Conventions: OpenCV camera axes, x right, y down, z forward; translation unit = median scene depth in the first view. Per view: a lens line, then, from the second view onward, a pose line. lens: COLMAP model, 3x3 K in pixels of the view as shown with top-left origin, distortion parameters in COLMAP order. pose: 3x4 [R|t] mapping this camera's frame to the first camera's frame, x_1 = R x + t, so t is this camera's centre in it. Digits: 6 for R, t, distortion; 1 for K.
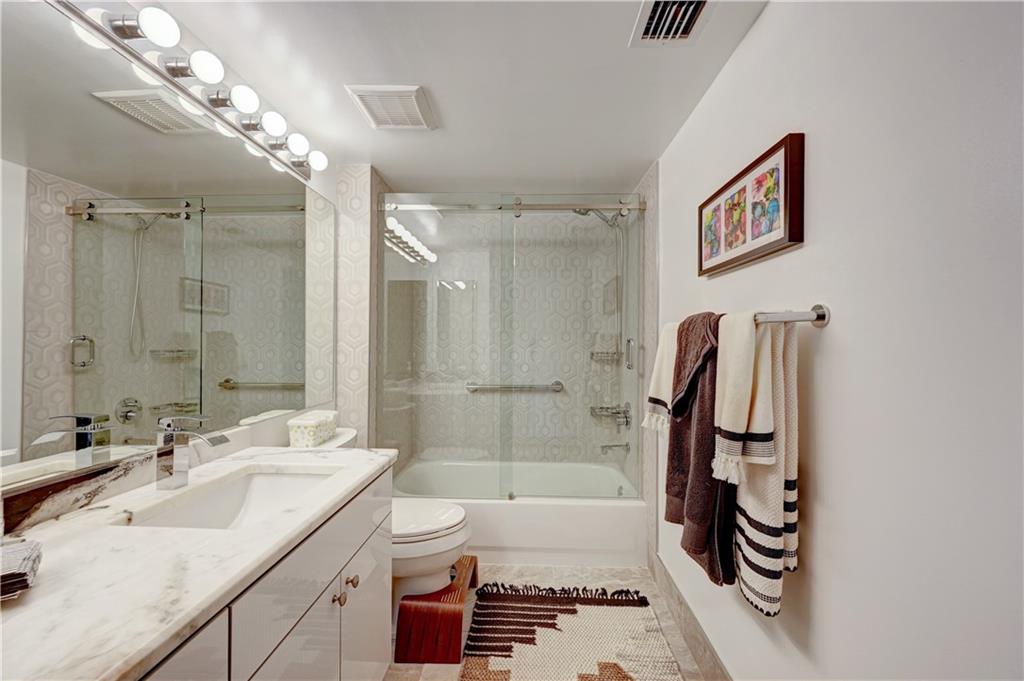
lens RADIAL K [[415.4, 0, 523.0], [0, 415.4, 342.3], [0, 0, 1]] dist [-0.000371, -0.000047]
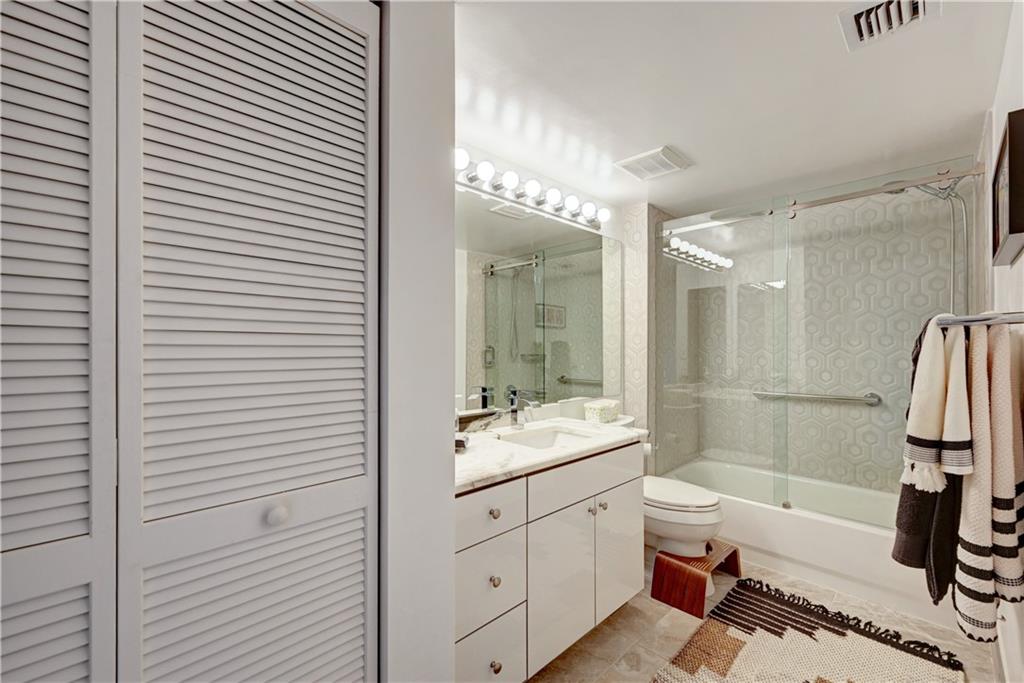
lens RADIAL K [[407.2, 0, 510.5], [0, 407.2, 346.7], [0, 0, 1]] dist [0.002854, -0.001739]
pose [[0.716640, -0.008405, -0.697393, 0.192148], [0.005755, 0.999965, -0.006137, -0.000236], [0.697420, 0.000385, 0.716663, -0.151347]]
